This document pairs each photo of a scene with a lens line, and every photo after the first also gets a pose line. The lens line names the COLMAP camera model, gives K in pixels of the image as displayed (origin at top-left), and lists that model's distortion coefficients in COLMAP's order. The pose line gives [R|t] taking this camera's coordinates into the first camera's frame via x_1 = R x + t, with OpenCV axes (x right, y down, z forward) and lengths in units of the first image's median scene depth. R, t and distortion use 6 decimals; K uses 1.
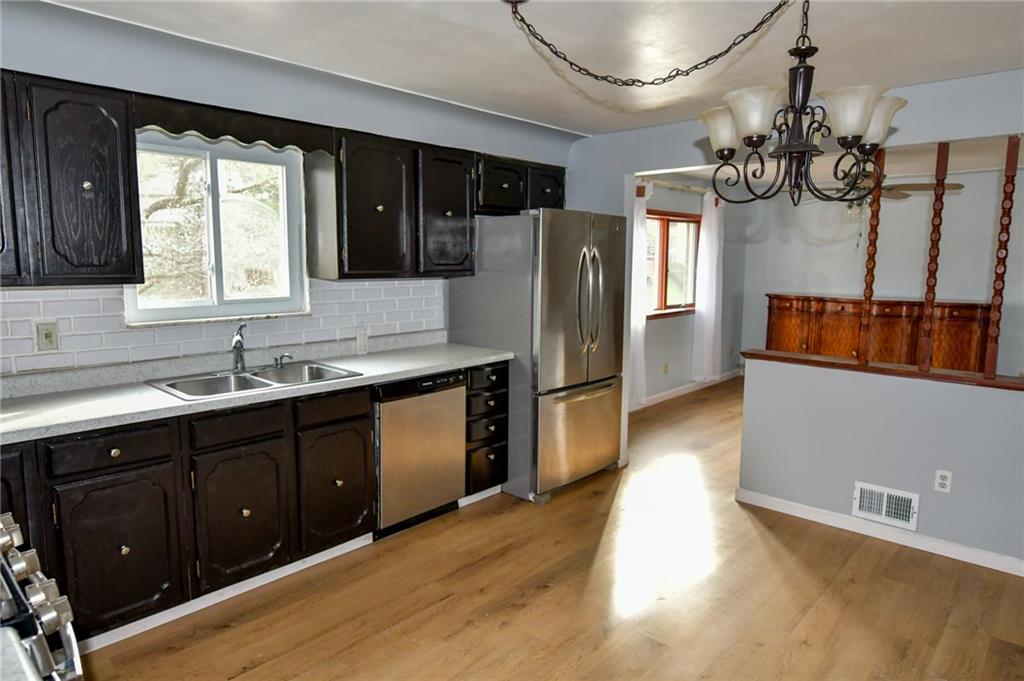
lens RADIAL K [[623.9, 0, 504.3], [0, 623.9, 335.3], [0, 0, 1]] dist [-0.007440, -0.001994]
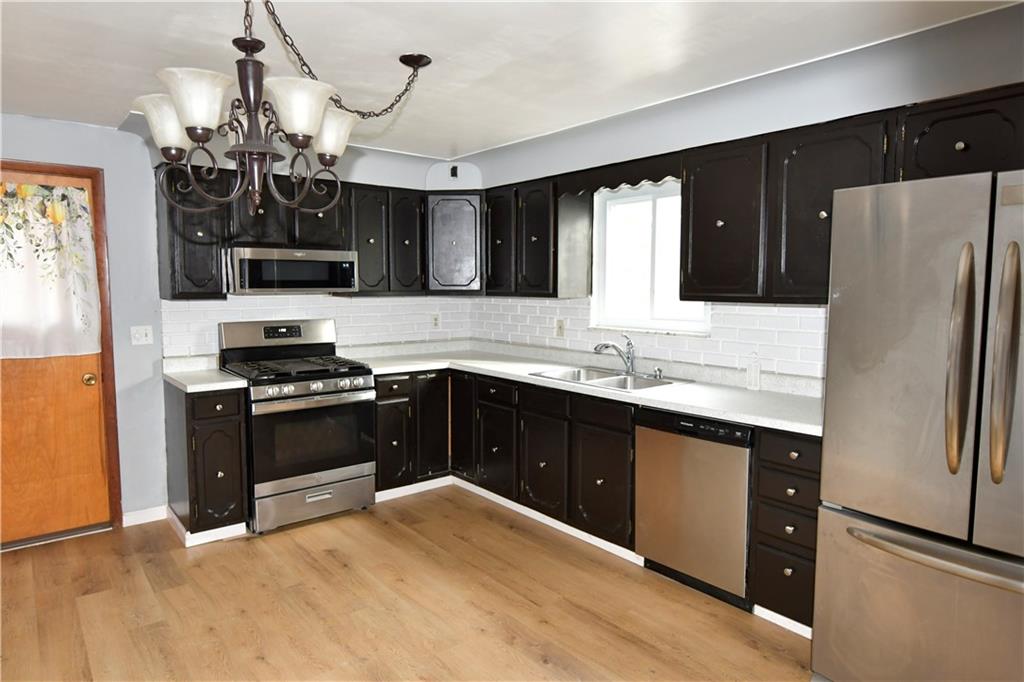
lens RADIAL K [[623.9, 0, 507.0], [0, 623.9, 340.2], [0, 0, 1]] dist [-0.007440, -0.001994]
pose [[-0.141484, 0.083478, -0.986415, 0.780500], [-0.120355, 0.987596, 0.100841, -0.097717], [0.982597, 0.132988, -0.129682, 0.889447]]
